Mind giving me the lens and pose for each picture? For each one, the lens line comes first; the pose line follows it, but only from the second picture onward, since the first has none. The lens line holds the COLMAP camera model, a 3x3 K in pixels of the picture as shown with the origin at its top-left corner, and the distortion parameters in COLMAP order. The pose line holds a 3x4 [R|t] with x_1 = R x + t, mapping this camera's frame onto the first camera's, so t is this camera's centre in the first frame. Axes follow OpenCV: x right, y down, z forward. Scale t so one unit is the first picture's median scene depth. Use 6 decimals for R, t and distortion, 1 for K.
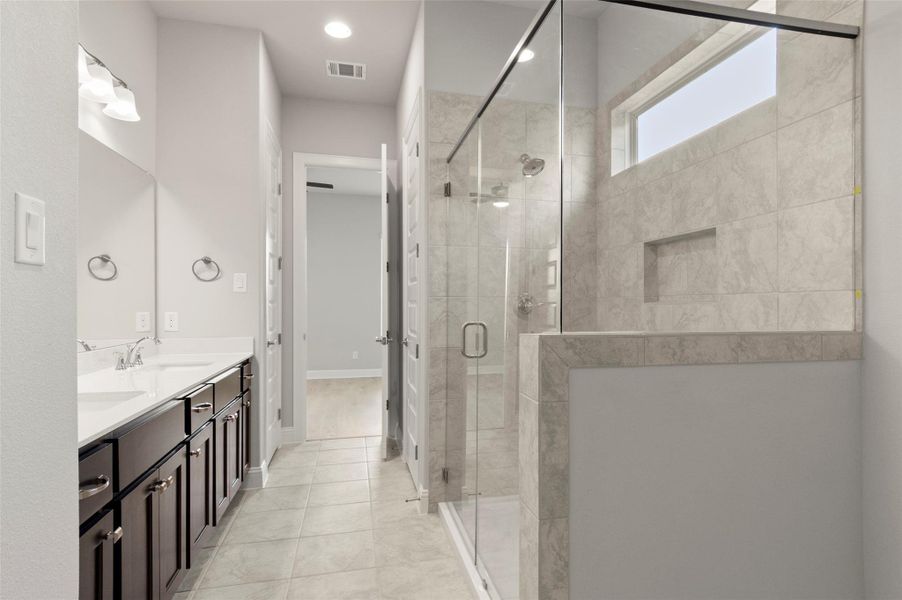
lens RADIAL K [[481.3, 0, 455.6], [0, 481.3, 302.2], [0, 0, 1]] dist [0.007540, -0.007432]
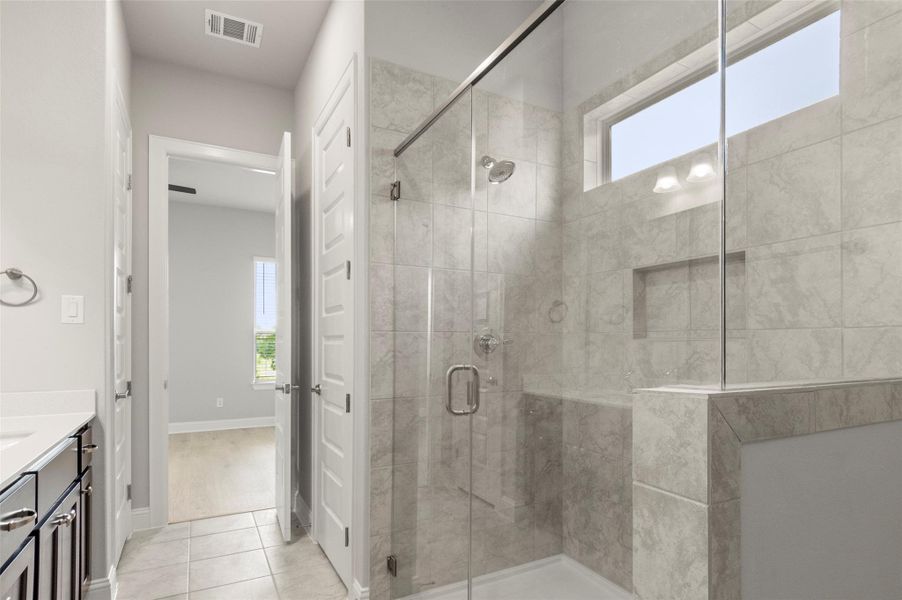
lens RADIAL K [[481.3, 0, 439.8], [0, 481.3, 338.8], [0, 0, 1]] dist [0.007540, -0.007432]
pose [[0.963622, 0.001271, 0.267266, -0.151943], [-0.001607, 0.999998, 0.001039, -0.000440], [-0.267264, -0.001430, 0.963622, 0.243348]]
